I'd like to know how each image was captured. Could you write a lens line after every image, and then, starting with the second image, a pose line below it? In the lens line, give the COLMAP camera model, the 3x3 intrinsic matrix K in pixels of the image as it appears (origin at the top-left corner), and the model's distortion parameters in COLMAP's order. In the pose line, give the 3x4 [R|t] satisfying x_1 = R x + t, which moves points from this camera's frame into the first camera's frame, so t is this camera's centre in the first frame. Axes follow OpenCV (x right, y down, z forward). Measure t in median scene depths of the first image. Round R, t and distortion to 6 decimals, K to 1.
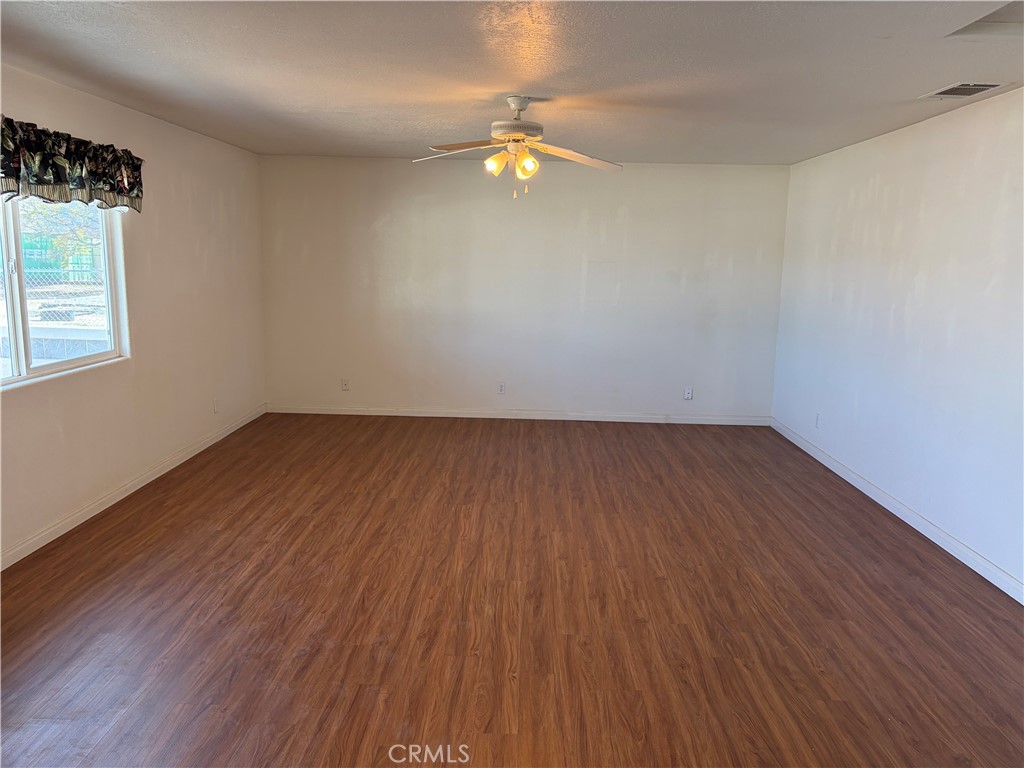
lens RADIAL K [[786.5, 0, 506.3], [0, 786.5, 381.3], [0, 0, 1]] dist [0.068672, -0.045113]
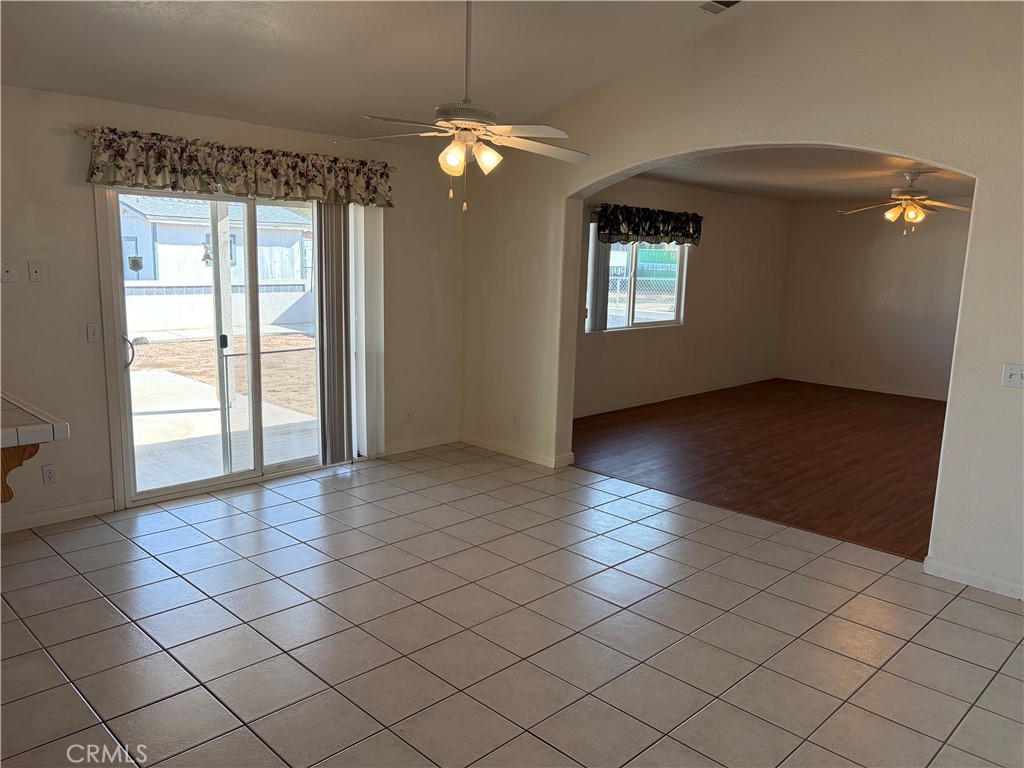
lens RADIAL K [[786.5, 0, 513.4], [0, 786.5, 385.9], [0, 0, 1]] dist [0.068672, -0.045113]
pose [[0.737652, 0.114229, -0.665448, 0.539561], [-0.121924, 0.991918, 0.035117, 0.108305], [0.664081, 0.055230, 0.745618, -0.703734]]
